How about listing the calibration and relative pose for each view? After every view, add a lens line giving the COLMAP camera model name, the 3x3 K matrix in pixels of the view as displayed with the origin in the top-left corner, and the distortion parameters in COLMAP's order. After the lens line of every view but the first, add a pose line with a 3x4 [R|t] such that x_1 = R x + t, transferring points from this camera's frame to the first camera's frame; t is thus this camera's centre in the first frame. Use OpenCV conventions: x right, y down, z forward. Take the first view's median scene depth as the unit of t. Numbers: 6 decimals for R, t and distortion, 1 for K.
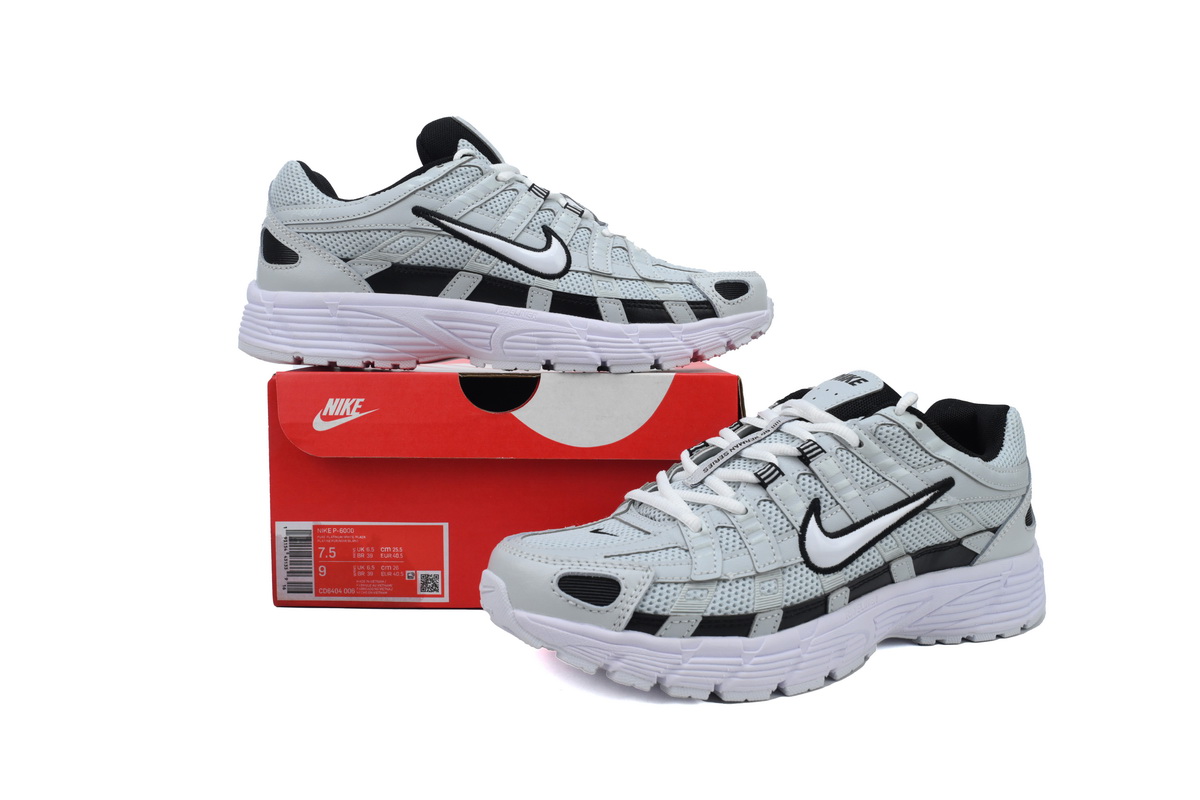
lens RADIAL K [[946.5, 0, 600.0], [0, 946.5, 400.0], [0, 0, 1]] dist [-0.001181, -0.000728]
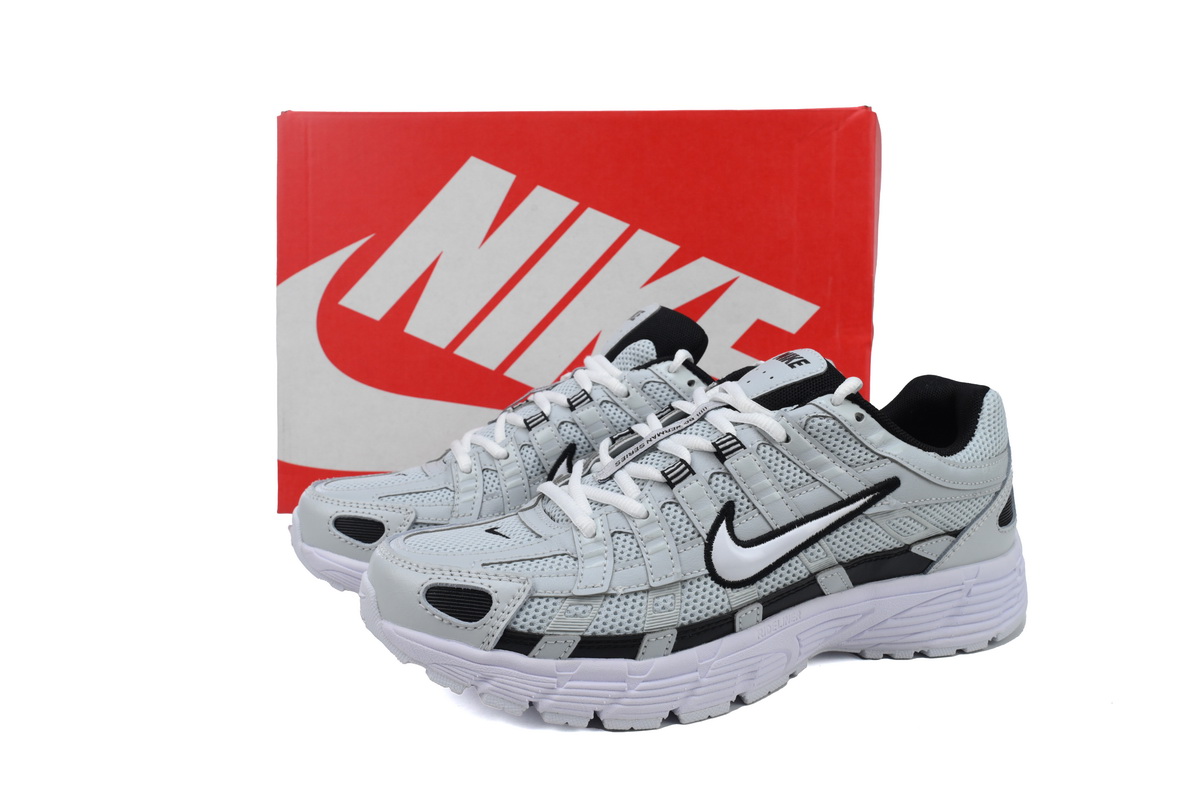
lens RADIAL K [[946.5, 0, 600.0], [0, 946.5, 400.0], [0, 0, 1]] dist [-0.001181, -0.000728]
pose [[0.994530, 0.008467, -0.104108, 0.198587], [-0.000447, 0.997045, 0.076817, -0.057826], [0.104451, -0.076350, 0.991595, 0.119589]]
